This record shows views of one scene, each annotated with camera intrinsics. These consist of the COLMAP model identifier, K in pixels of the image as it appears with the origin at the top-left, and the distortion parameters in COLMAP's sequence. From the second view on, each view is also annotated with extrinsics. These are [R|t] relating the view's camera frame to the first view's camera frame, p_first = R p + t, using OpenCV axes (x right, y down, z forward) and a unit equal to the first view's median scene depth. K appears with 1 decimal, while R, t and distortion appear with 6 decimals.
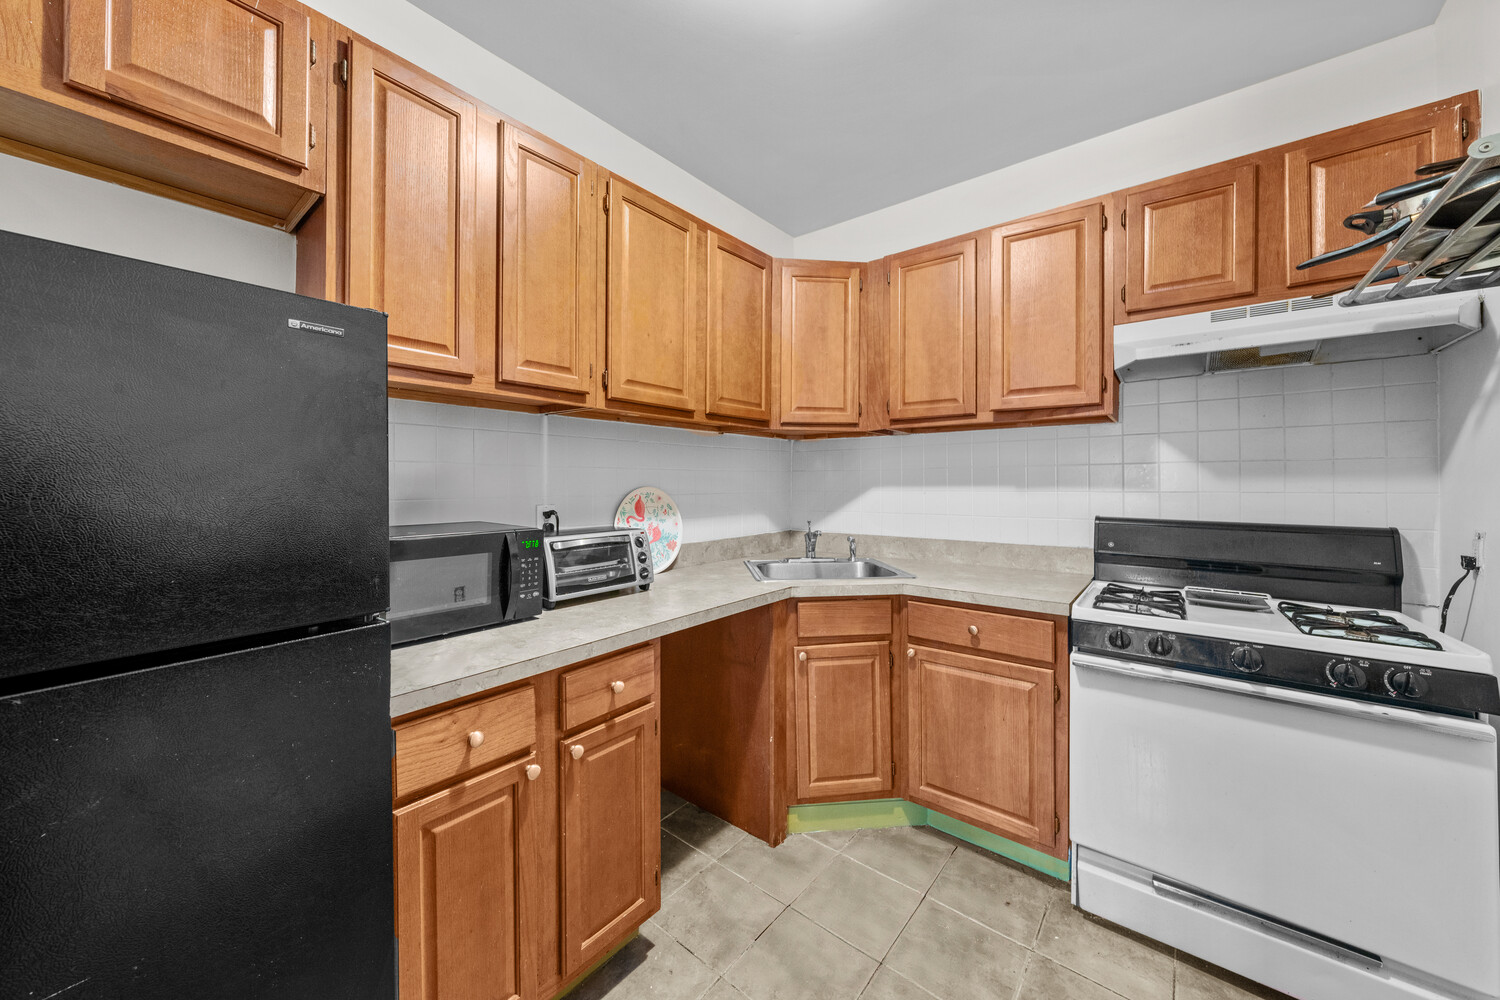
lens RADIAL K [[534.1, 0, 747.8], [0, 534.1, 479.4], [0, 0, 1]] dist [-0.001567, 0.000196]
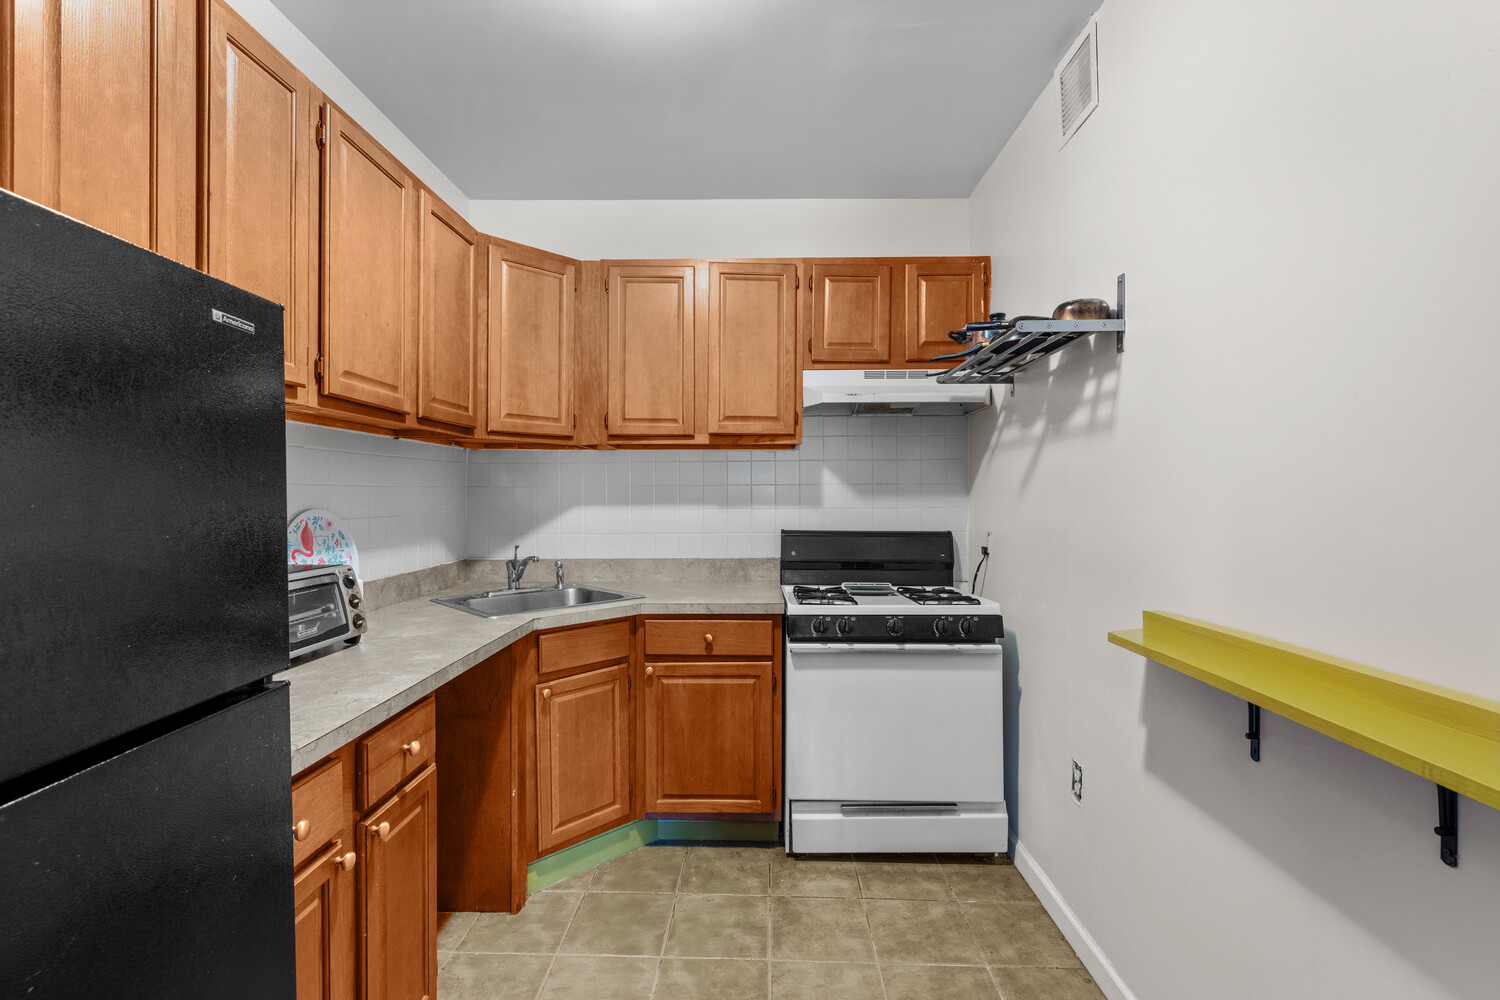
lens RADIAL K [[670.7, 0, 750.0], [0, 670.7, 500.0], [0, 0, 1]] dist [0.002014, 0.000137]
pose [[0.787189, -0.004280, 0.616697, -0.340008], [-0.002556, 0.999945, 0.010201, -0.011584], [-0.616706, -0.009607, 0.787135, -0.114857]]
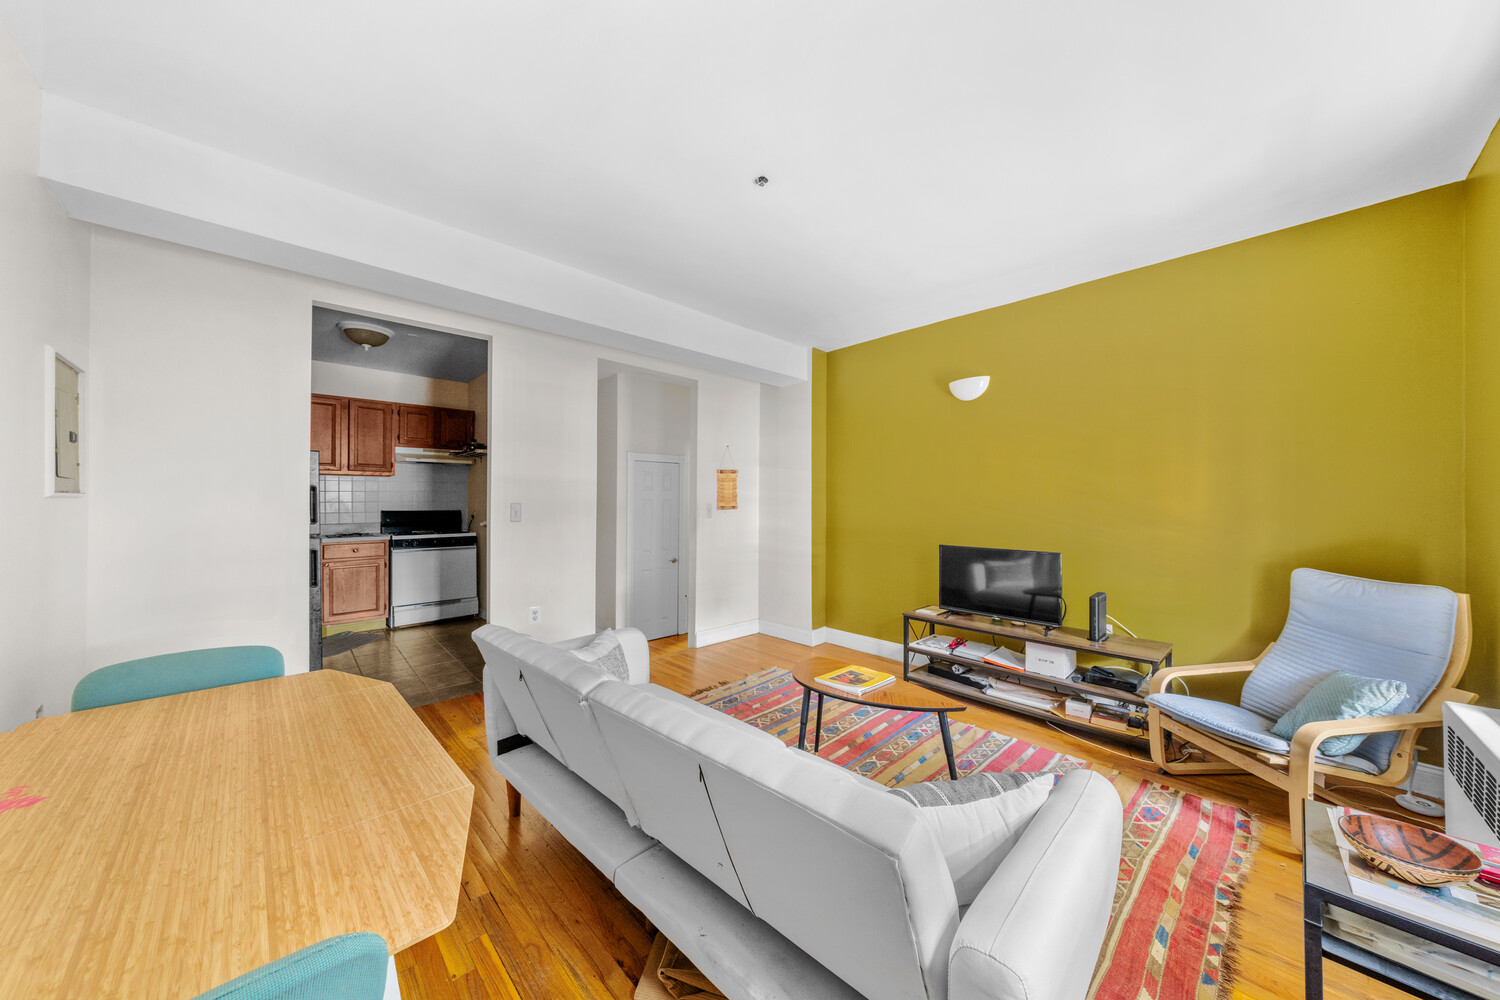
lens RADIAL K [[511.0, 0, 750.0], [0, 511.0, 500.0], [0, 0, 1]] dist [0.000005, -0.000001]
pose [[0.118705, -0.000563, 0.992929, -2.064715], [-0.007708, 0.999969, 0.001488, -0.008265], [-0.992900, -0.007830, 0.118697, -1.431188]]
